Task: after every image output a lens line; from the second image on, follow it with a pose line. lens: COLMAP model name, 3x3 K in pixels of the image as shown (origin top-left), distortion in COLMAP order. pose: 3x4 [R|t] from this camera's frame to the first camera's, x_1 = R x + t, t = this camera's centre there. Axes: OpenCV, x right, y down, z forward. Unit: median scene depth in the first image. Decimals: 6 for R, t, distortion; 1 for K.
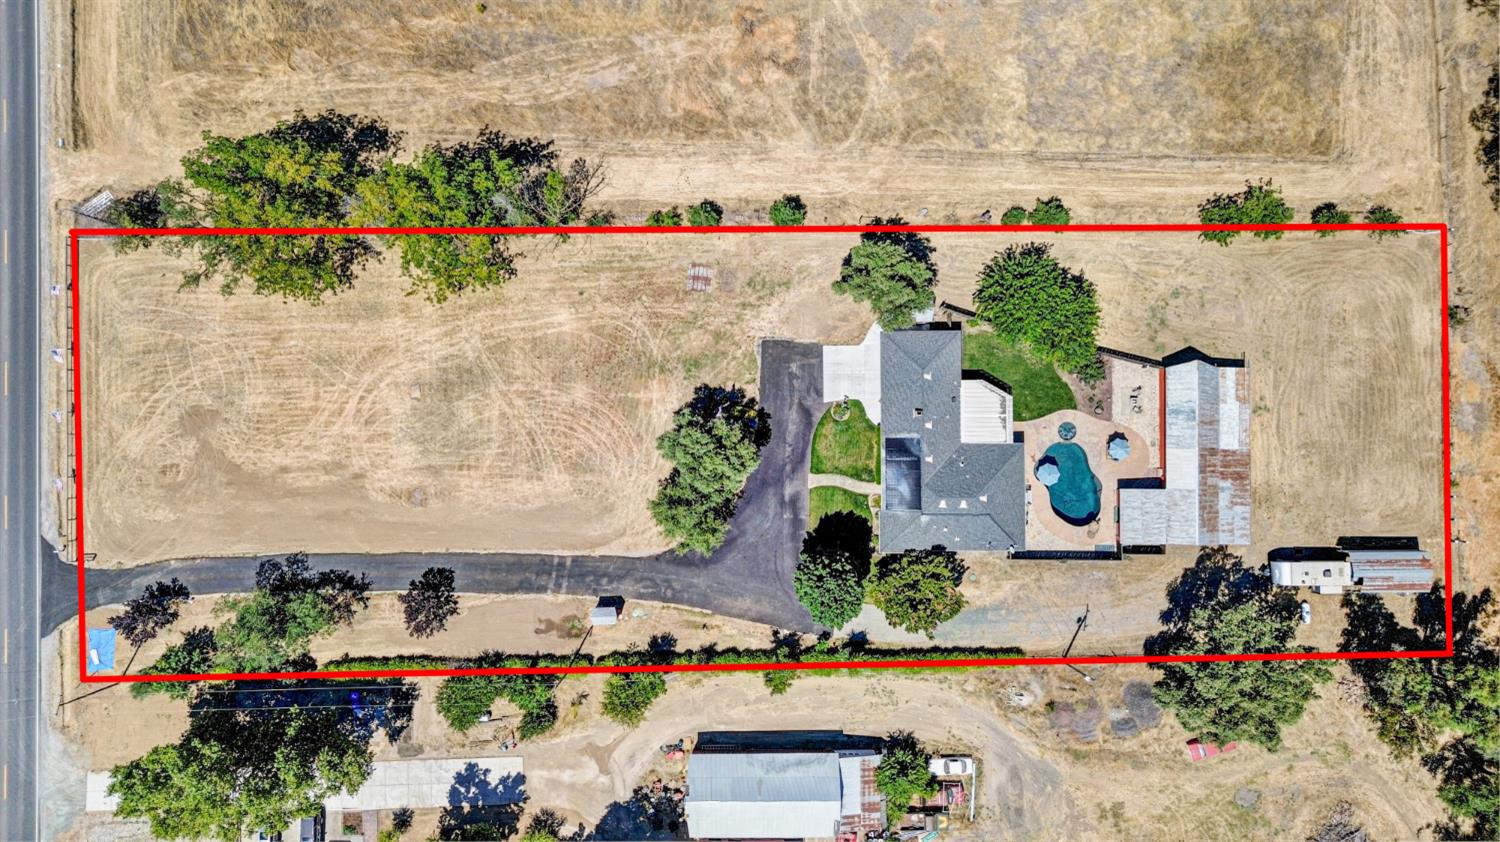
lens RADIAL K [[1064.8, 0, 750.0], [0, 1064.8, 421.0], [0, 0, 1]] dist [0.104455, -0.111362]
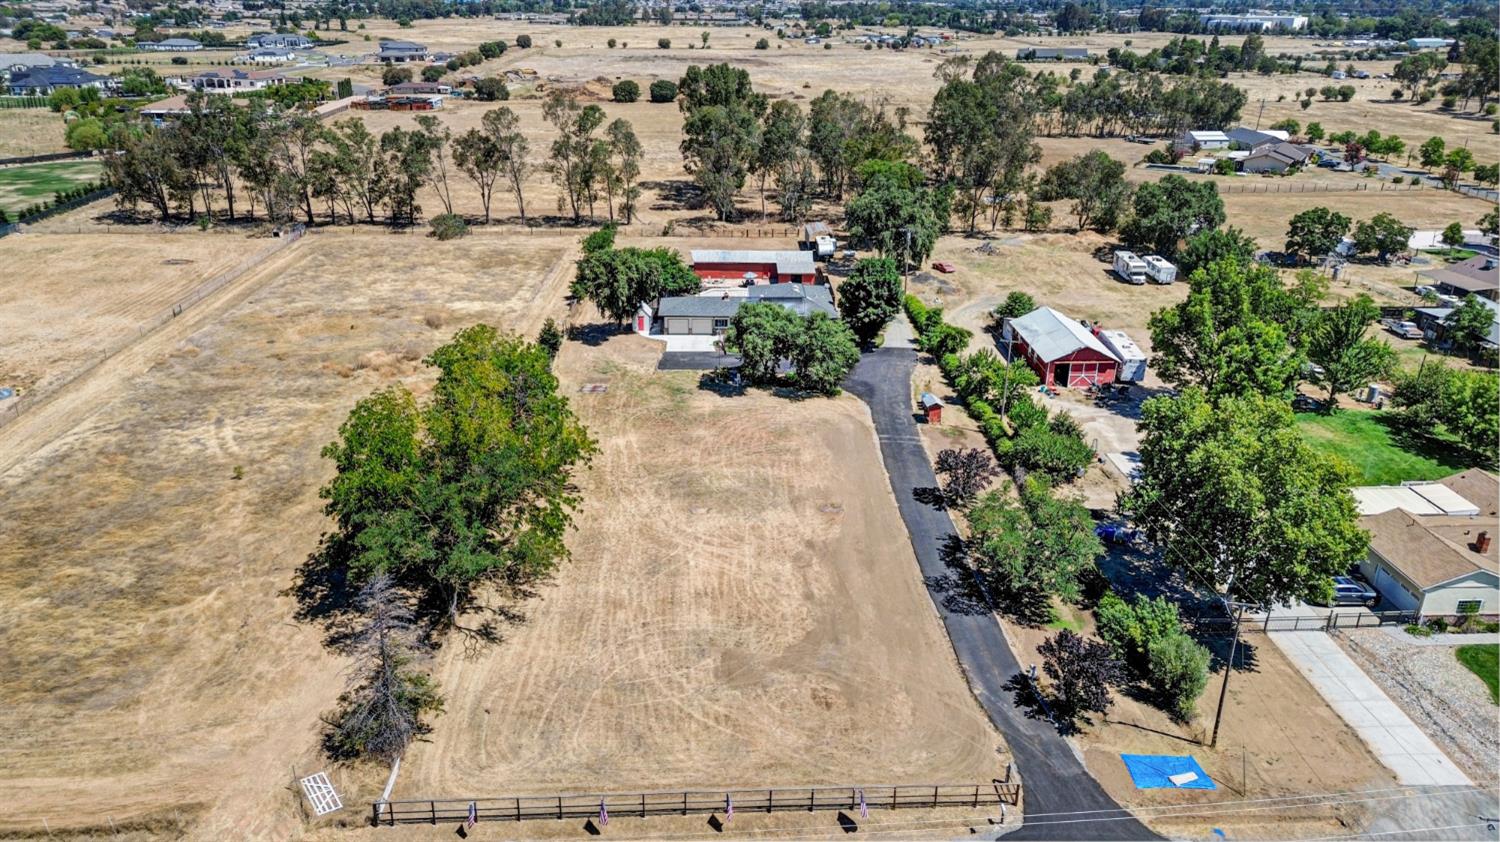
lens RADIAL K [[1064.8, 0, 750.0], [0, 1064.8, 421.0], [0, 0, 1]] dist [0.104455, -0.111362]
pose [[-0.023758, -0.369601, 0.928887, -1.020098], [0.999002, 0.026380, 0.036048, -0.019497], [-0.037827, 0.928816, 0.368605, 0.649123]]
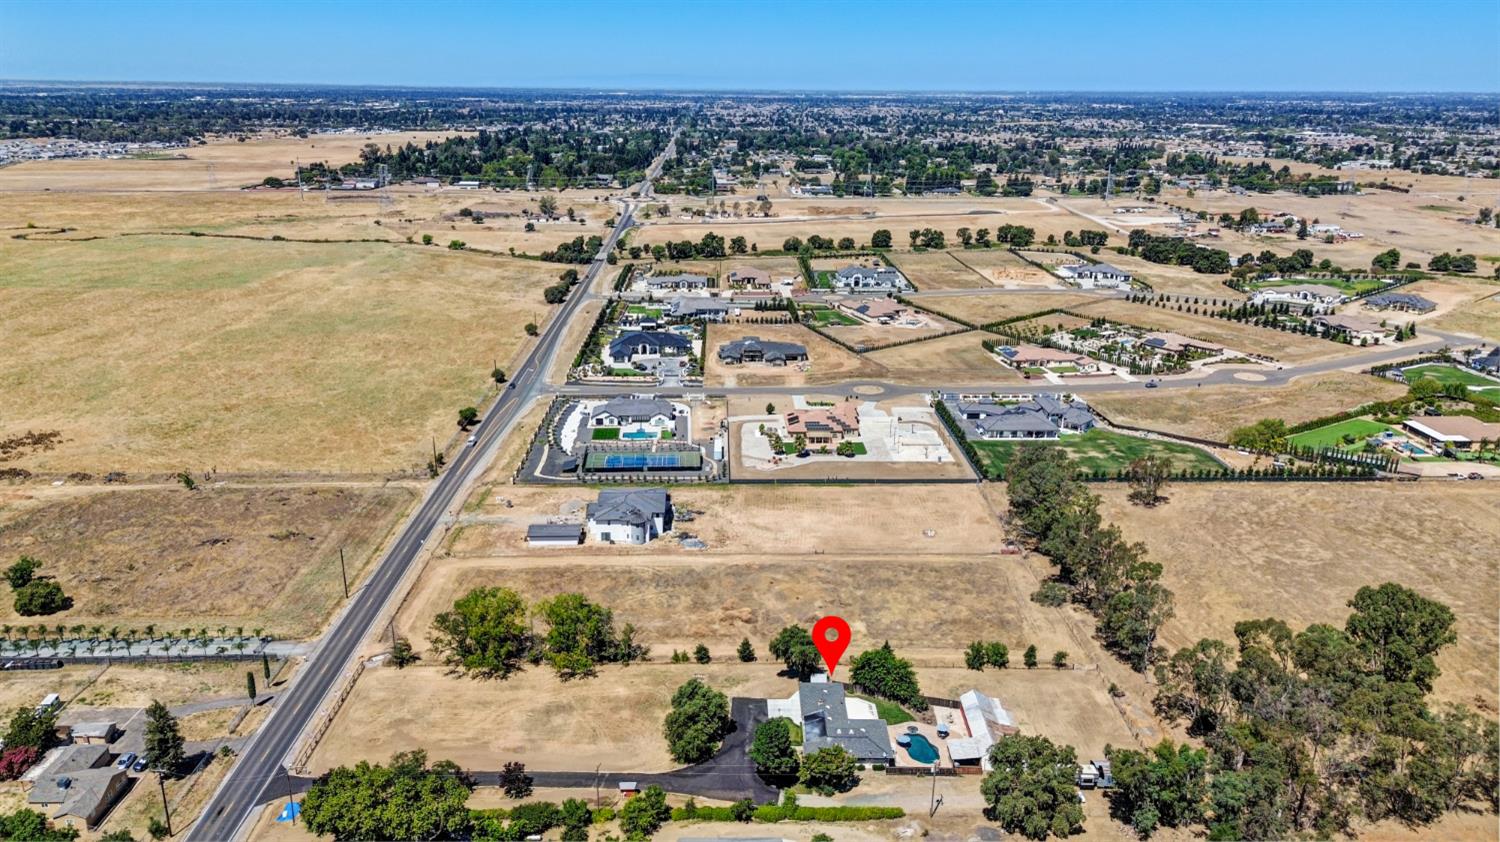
lens RADIAL K [[1064.8, 0, 750.0], [0, 1064.8, 421.0], [0, 0, 1]] dist [0.104455, -0.111362]
pose [[0.999918, 0.010568, 0.007287, 0.022391], [0.003327, 0.334943, -0.942233, 1.438856], [-0.012398, 0.942179, 0.334880, -0.019139]]
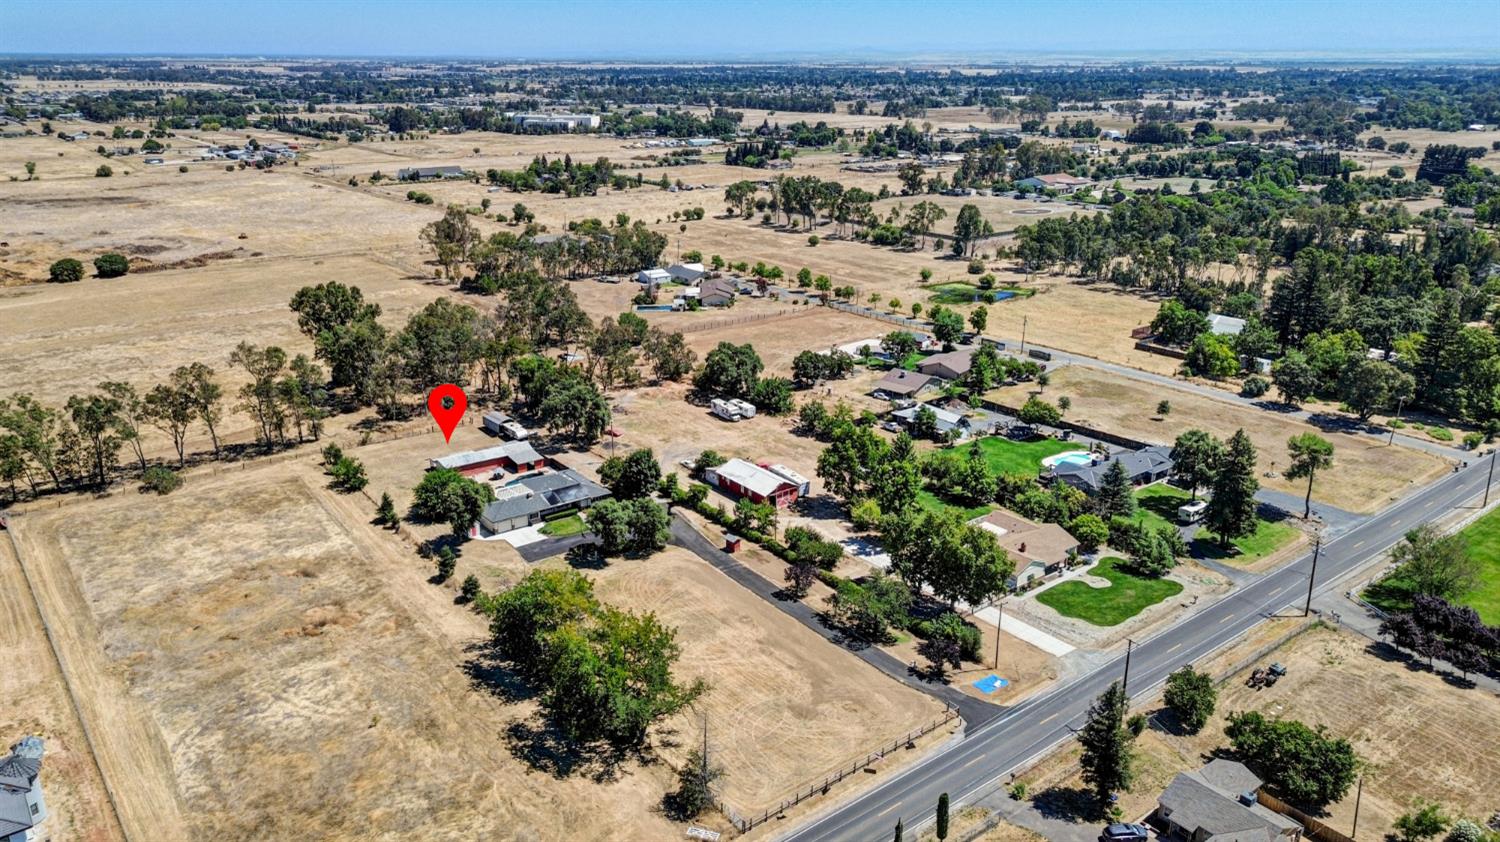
lens RADIAL K [[1064.8, 0, 750.0], [0, 1064.8, 421.0], [0, 0, 1]] dist [0.104455, -0.111362]
pose [[-0.601593, -0.251754, 0.758094, -1.288762], [0.798486, -0.162795, 0.579584, -0.678699], [-0.022499, 0.954001, 0.298959, 0.346229]]
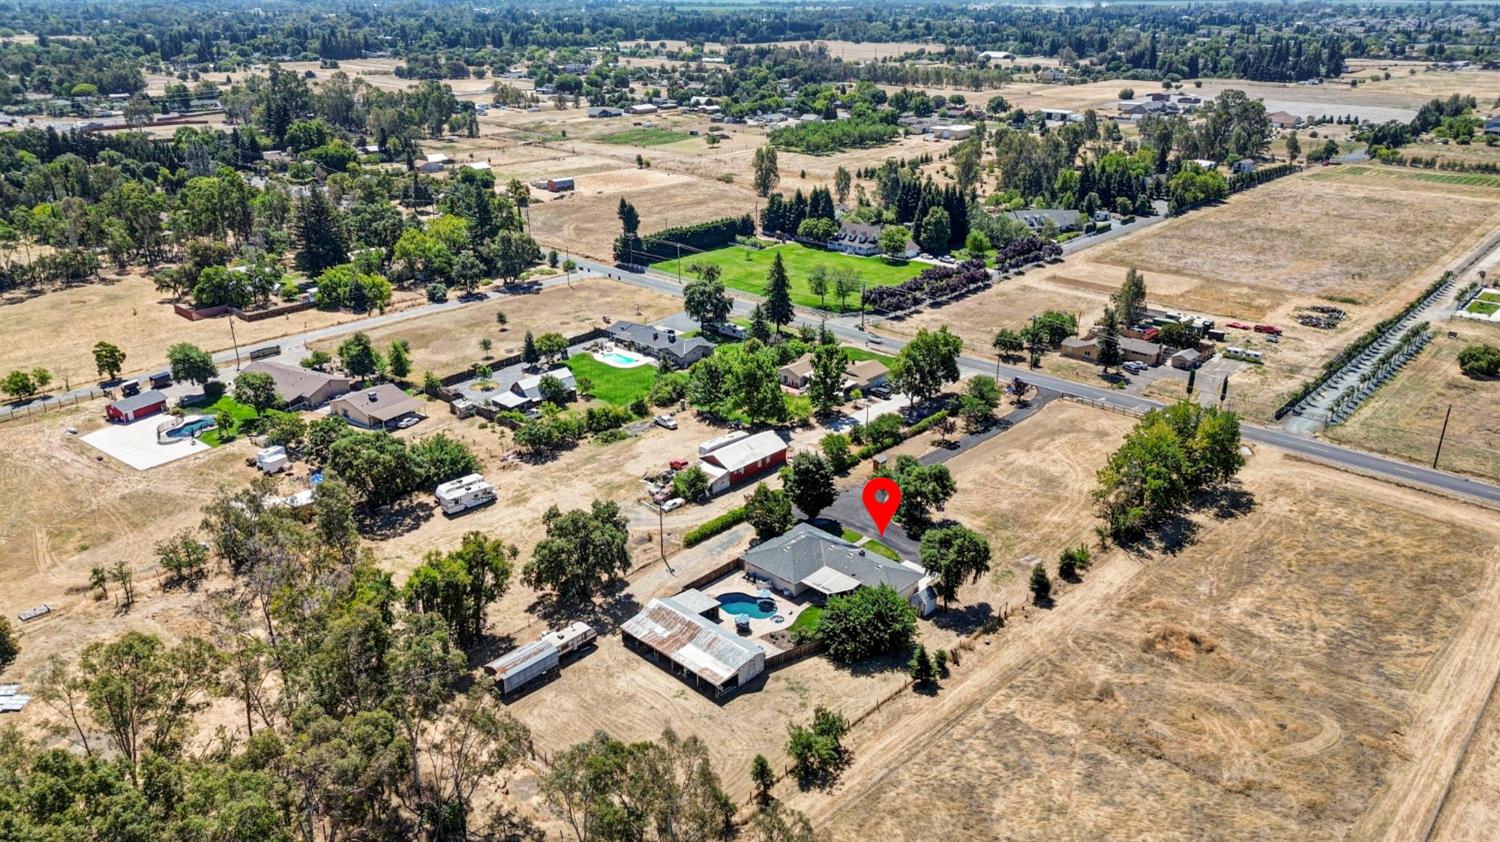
lens RADIAL K [[1064.8, 0, 750.0], [0, 1064.8, 421.0], [0, 0, 1]] dist [0.104455, -0.111362]
pose [[-0.684964, 0.289202, -0.668721, 1.098082], [-0.727659, -0.225482, 0.647820, -0.737560], [0.036566, 0.930333, 0.364887, 0.304407]]
